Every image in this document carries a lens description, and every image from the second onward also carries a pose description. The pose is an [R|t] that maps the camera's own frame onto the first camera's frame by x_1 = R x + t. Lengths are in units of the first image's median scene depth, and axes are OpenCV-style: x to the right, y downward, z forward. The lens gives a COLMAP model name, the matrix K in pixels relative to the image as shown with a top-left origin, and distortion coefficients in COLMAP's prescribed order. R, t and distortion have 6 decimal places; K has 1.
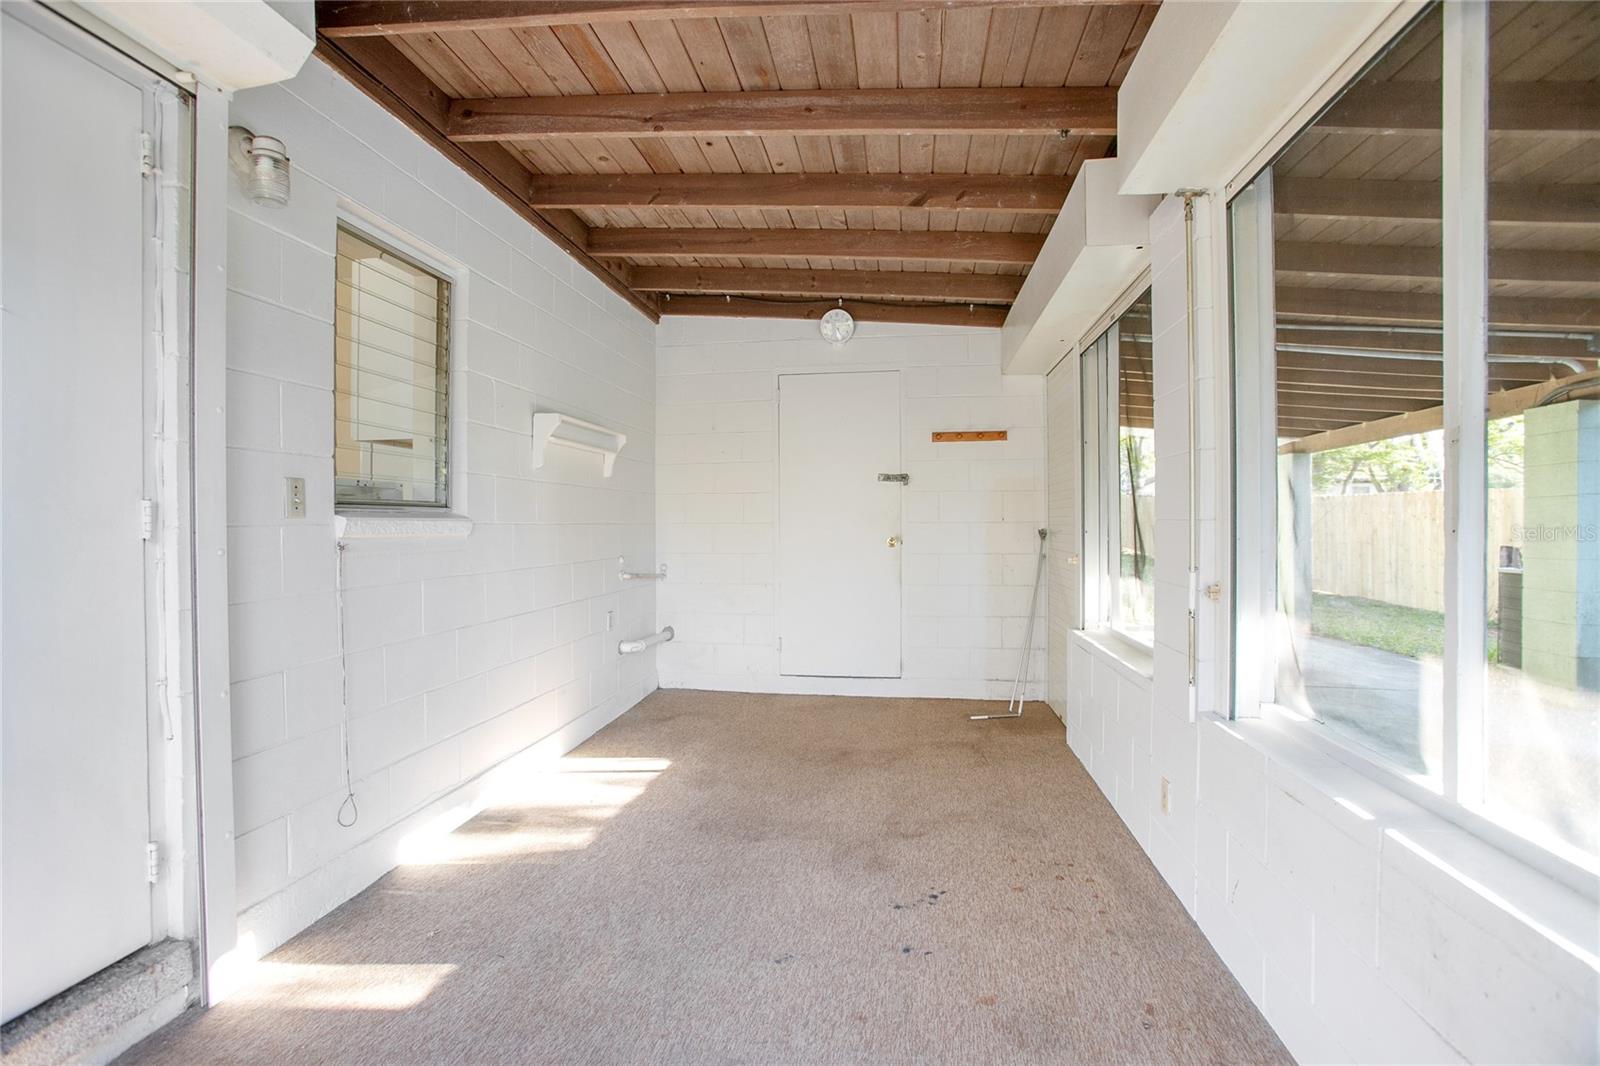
lens RADIAL K [[727.4, 0, 801.0], [0, 727.4, 526.9], [0, 0, 1]] dist [-0.060489, 0.020849]
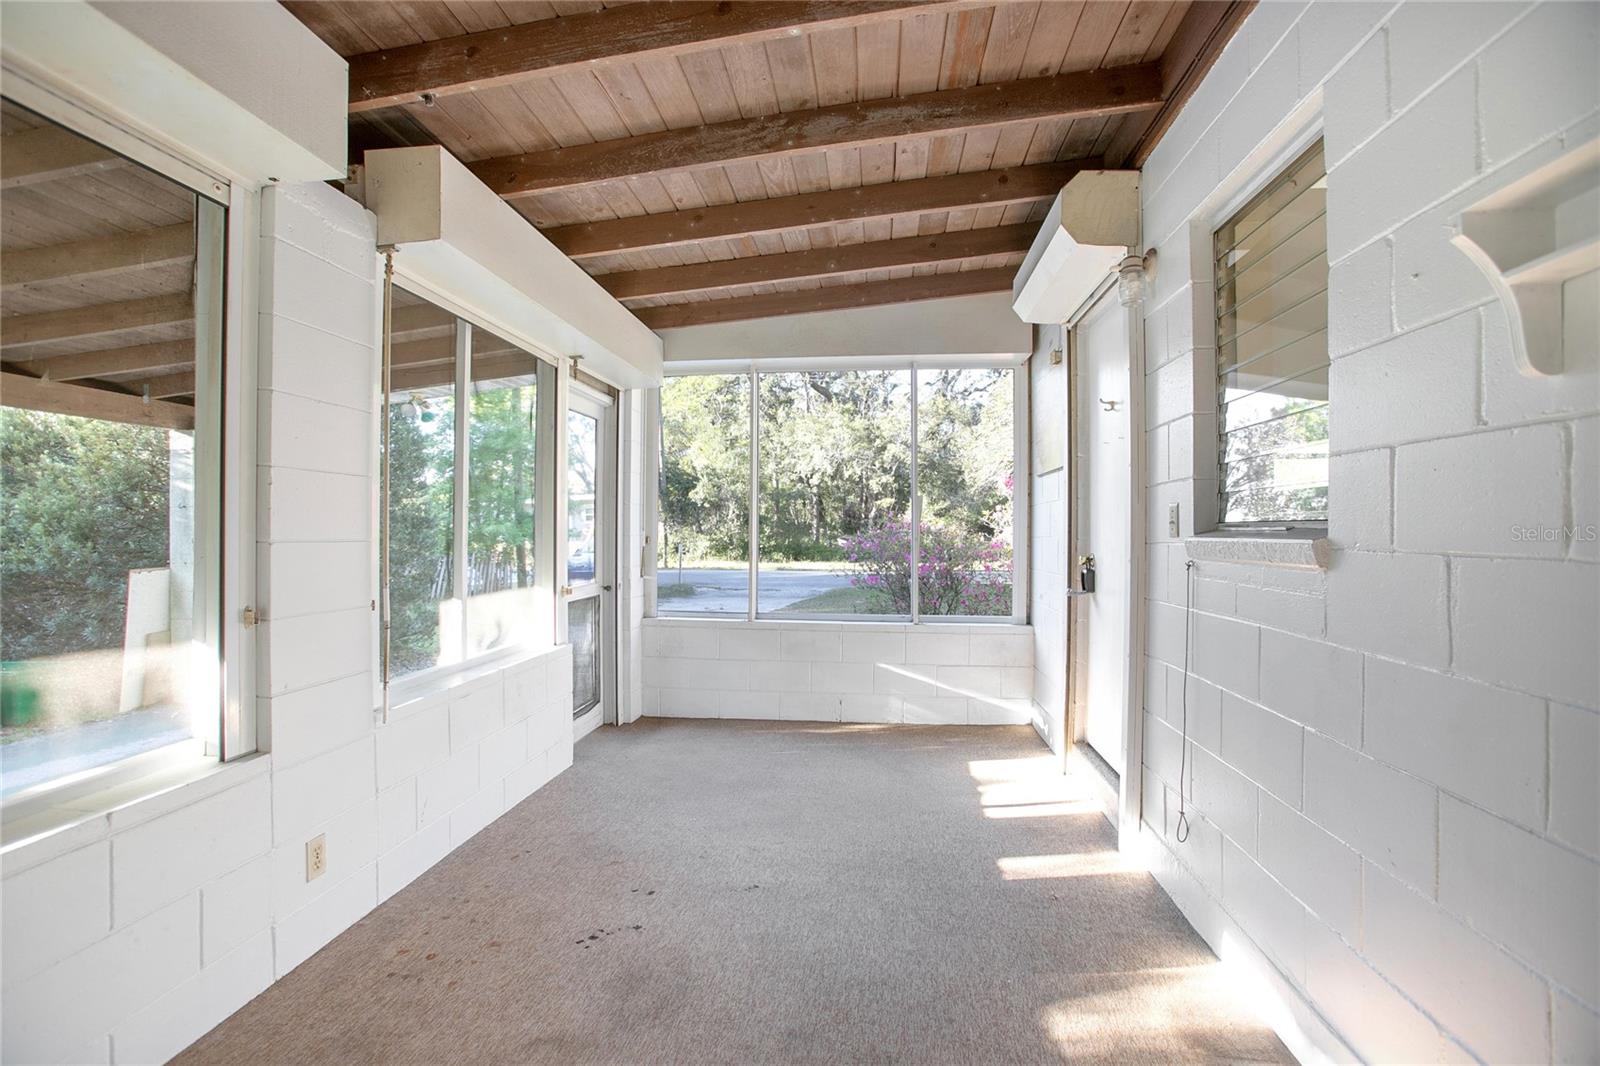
lens RADIAL K [[727.4, 0, 804.4], [0, 727.4, 531.1], [0, 0, 1]] dist [-0.060489, 0.020849]
pose [[-0.999153, 0.000394, -0.041140, -0.053302], [0.000080, 0.999971, 0.007636, -0.028832], [0.041142, 0.007627, -0.999124, 1.870719]]
